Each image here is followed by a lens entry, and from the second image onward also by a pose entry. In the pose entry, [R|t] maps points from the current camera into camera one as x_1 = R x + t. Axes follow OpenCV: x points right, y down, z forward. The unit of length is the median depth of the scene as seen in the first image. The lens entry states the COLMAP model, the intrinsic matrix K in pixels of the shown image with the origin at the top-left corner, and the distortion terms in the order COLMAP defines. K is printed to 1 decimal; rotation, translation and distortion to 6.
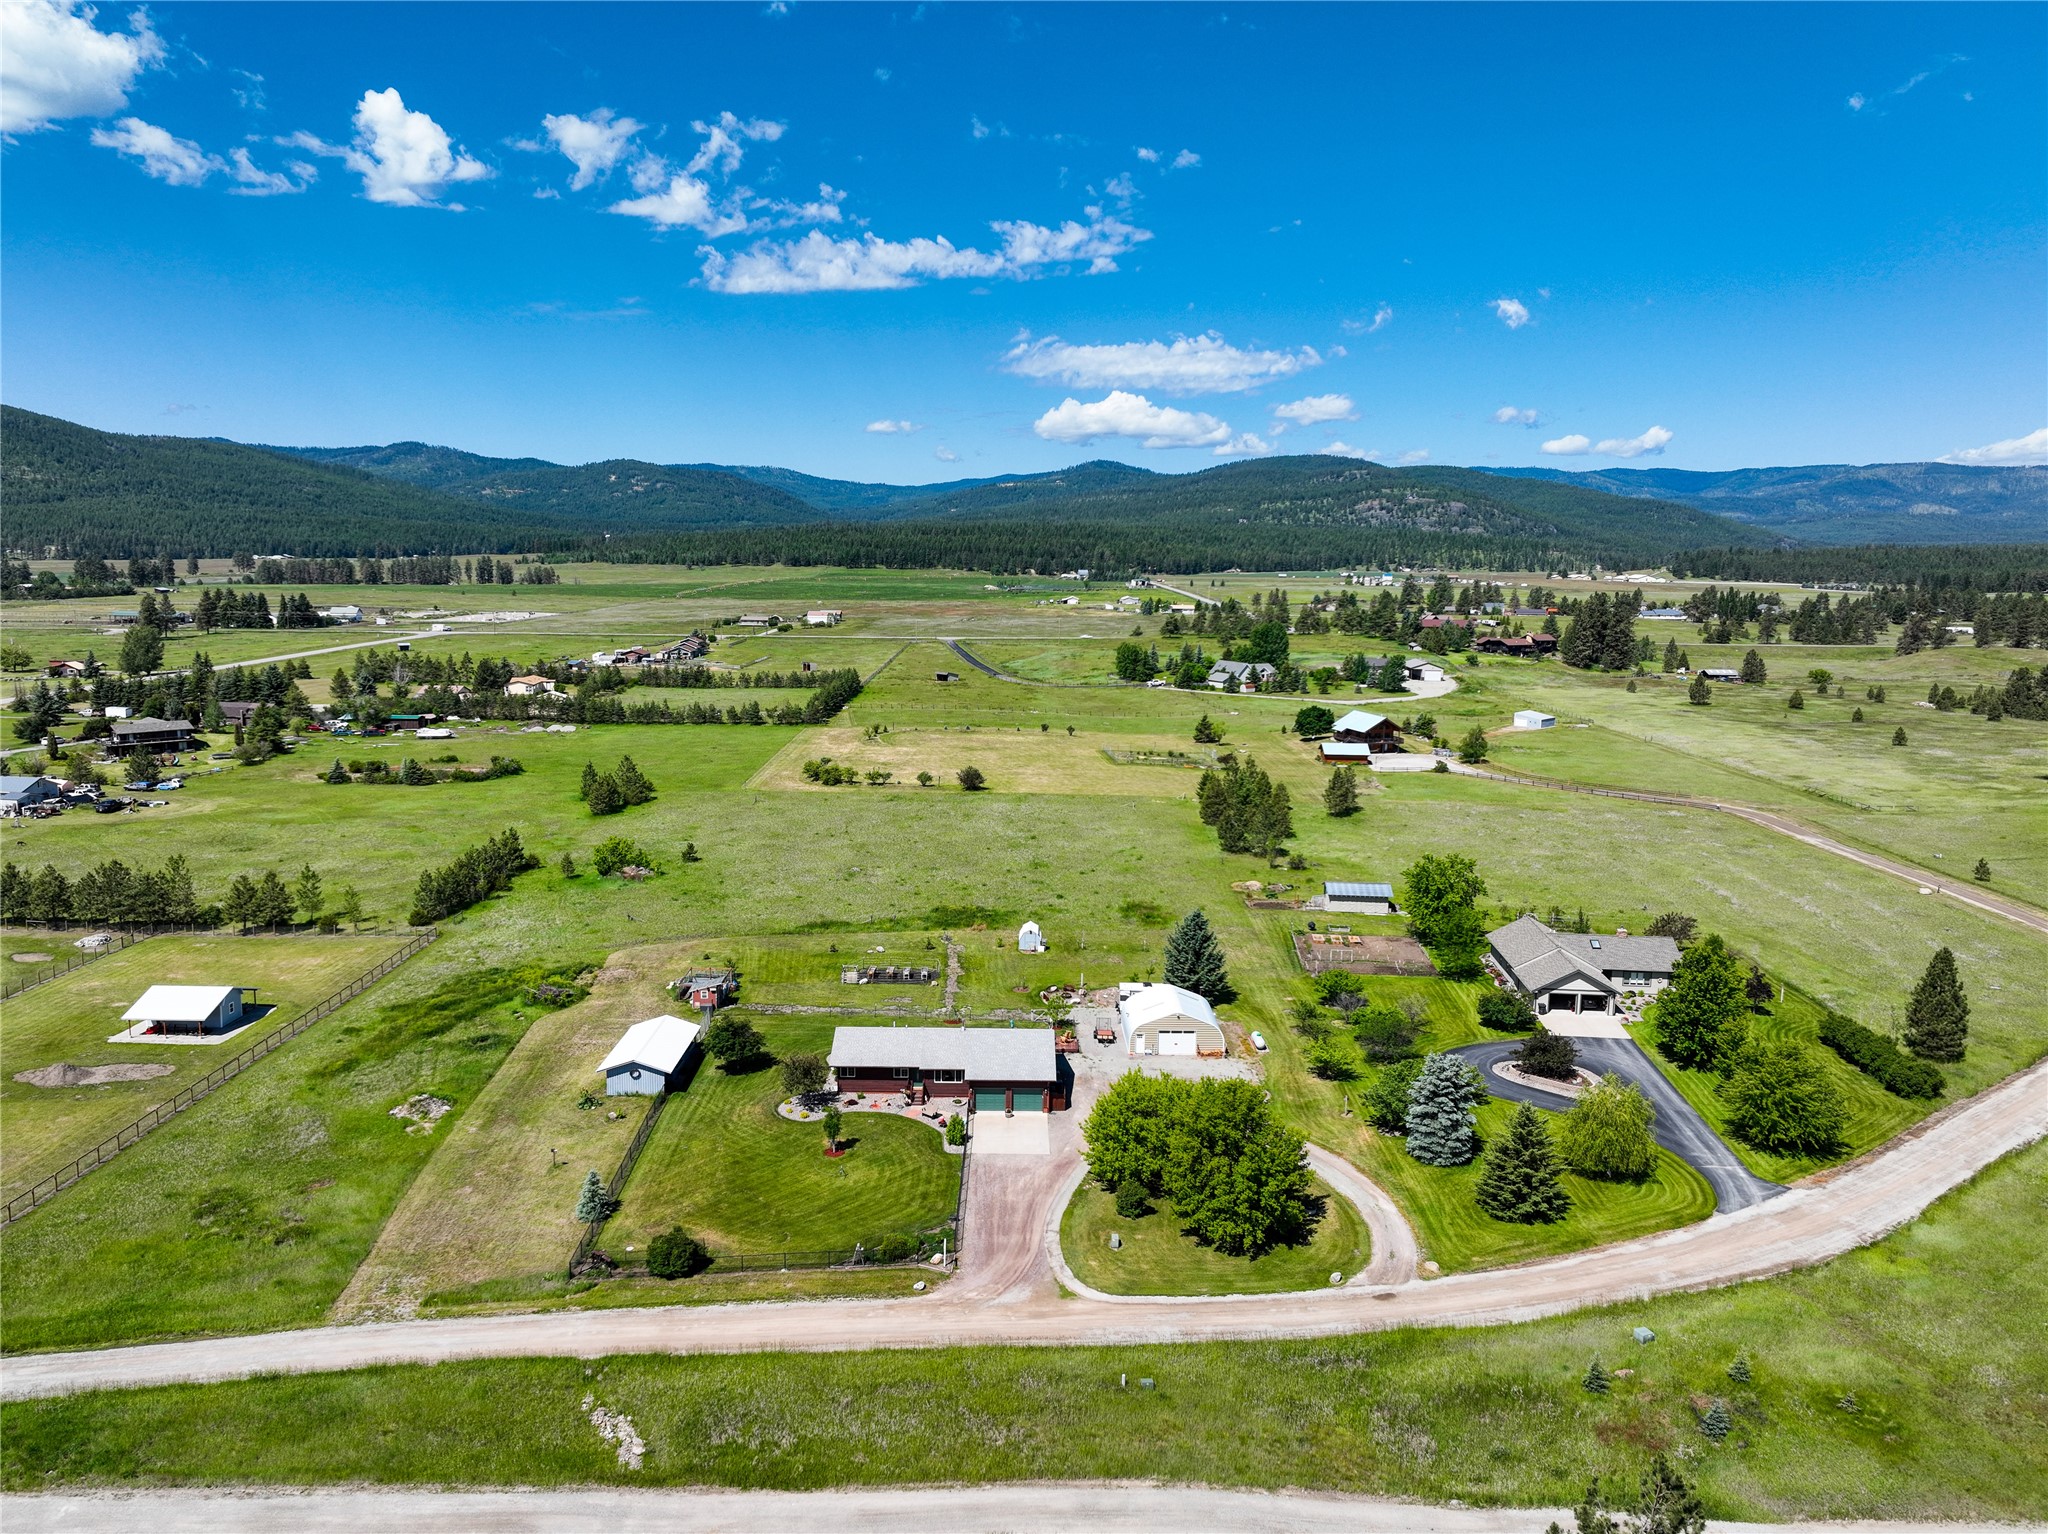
lens RADIAL K [[1444.3, 0, 1022.0], [0, 1444.3, 771.1], [0, 0, 1]] dist [0.003153, 0.011061]
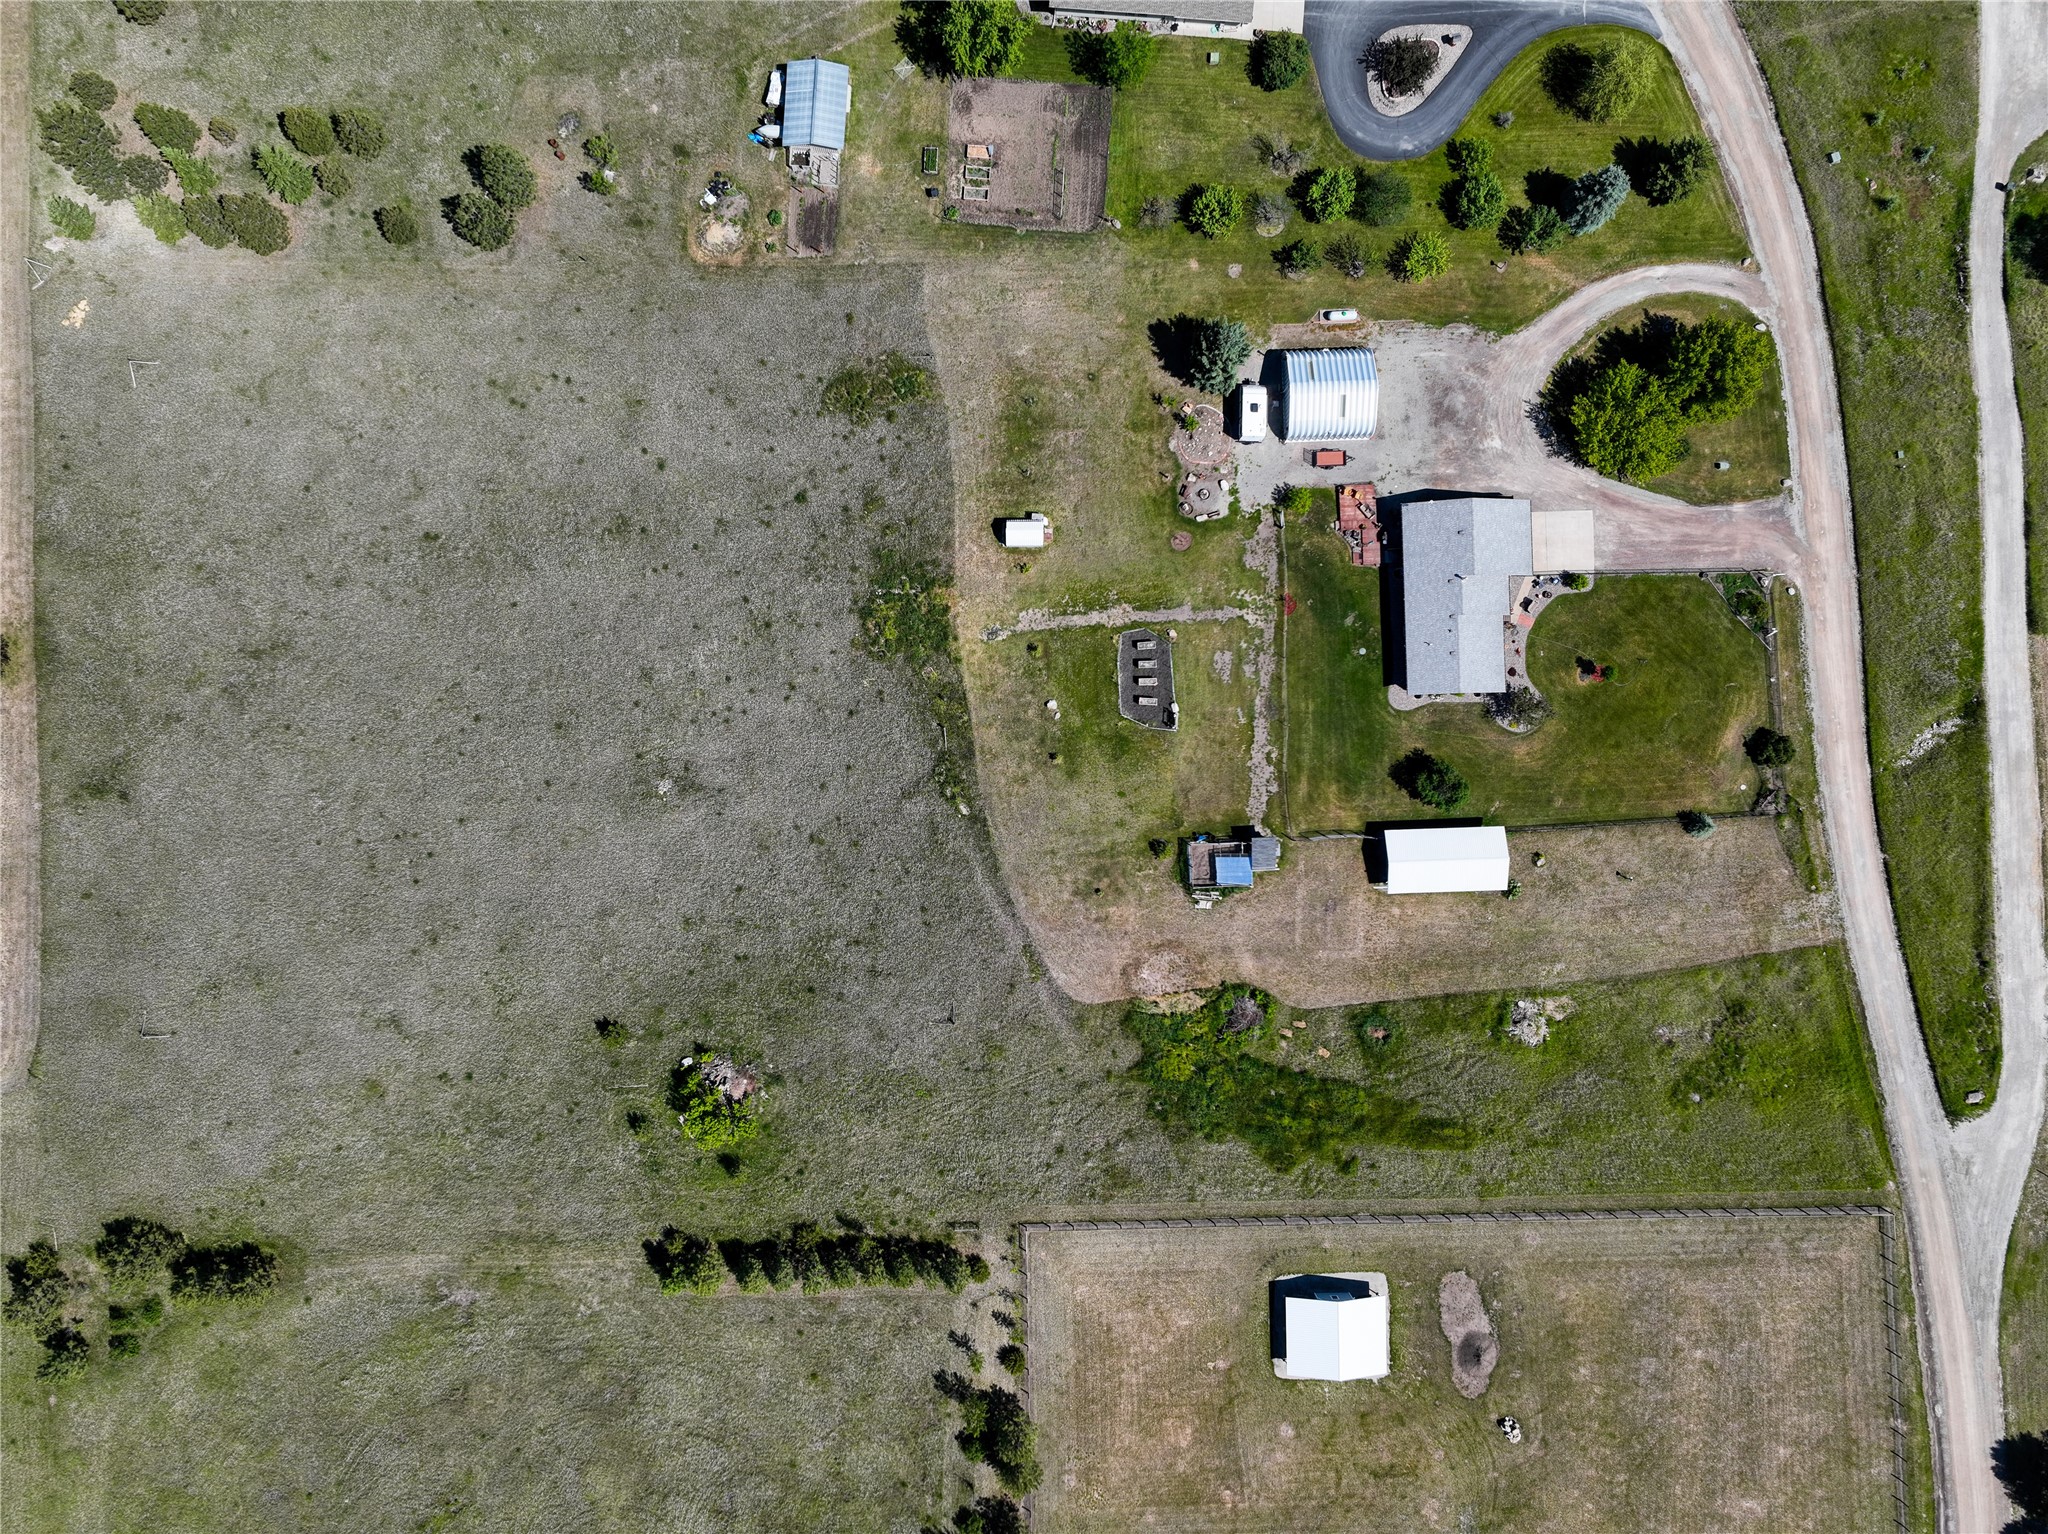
lens RADIAL K [[1444.3, 0, 1025.0], [0, 1444.3, 762.0], [0, 0, 1]] dist [0.003153, 0.011061]
pose [[-0.021741, -0.999747, -0.005797, -0.229052], [0.143781, -0.008865, 0.989570, -1.331026], [-0.989371, 0.020680, 0.143938, 1.589266]]
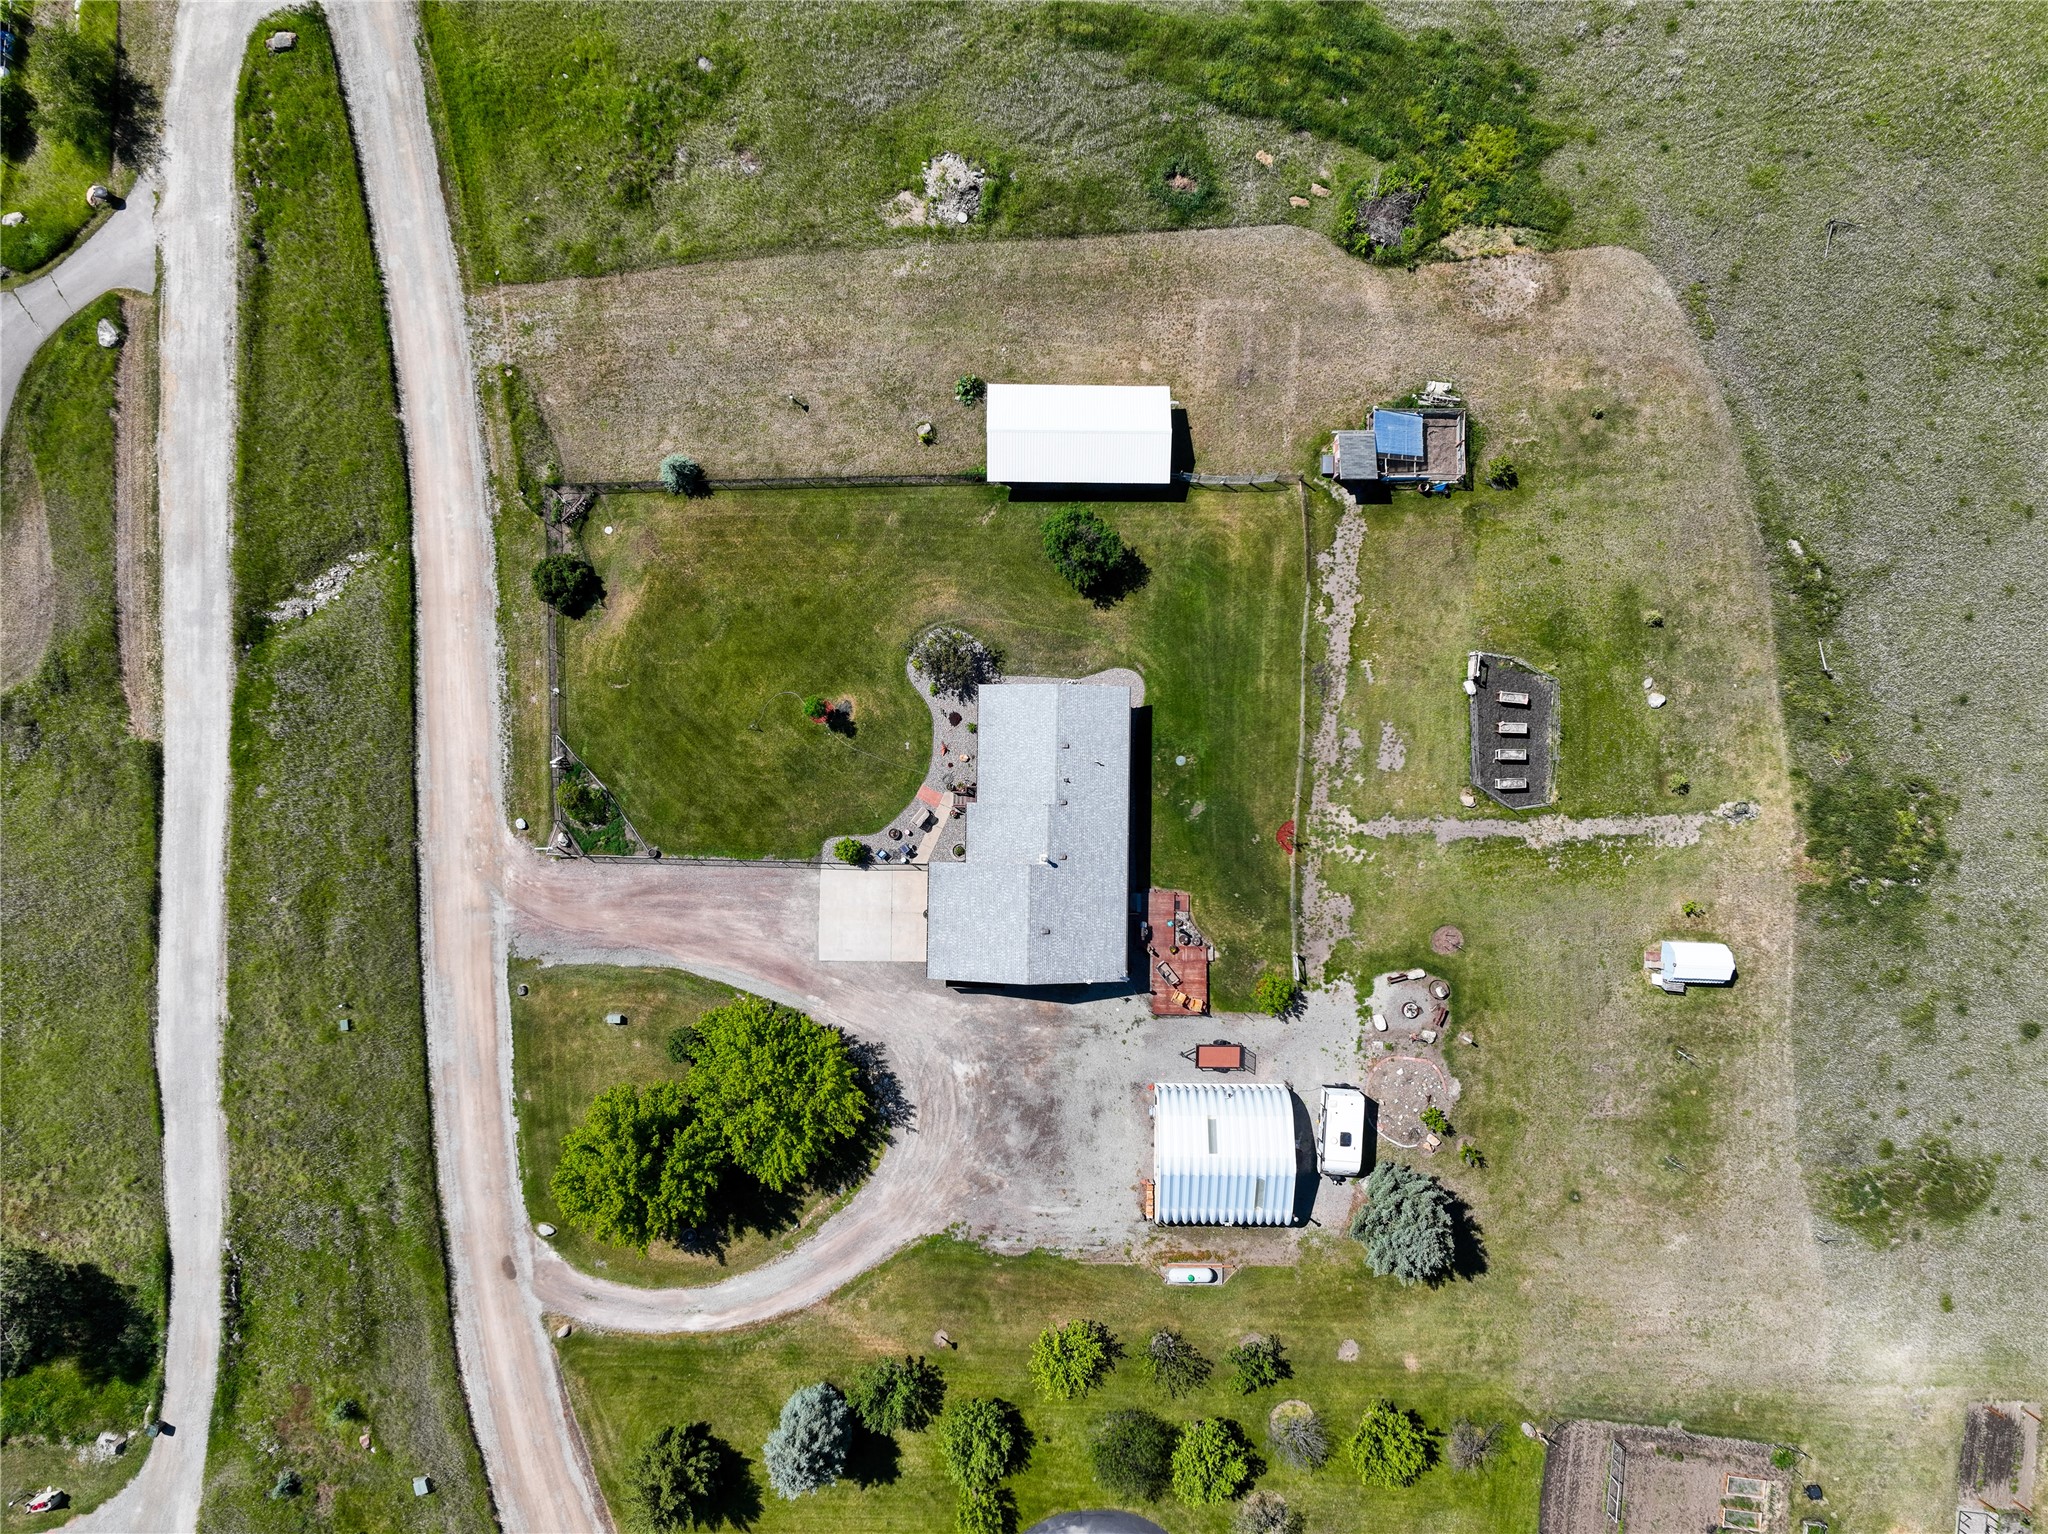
lens RADIAL K [[1444.3, 0, 1025.2], [0, 1444.3, 763.5], [0, 0, 1]] dist [0.003153, 0.011061]
pose [[-0.022570, 0.999527, -0.020909, -0.099842], [-0.157157, 0.017107, 0.987425, -0.726175], [0.987316, 0.025573, 0.156697, 1.178834]]
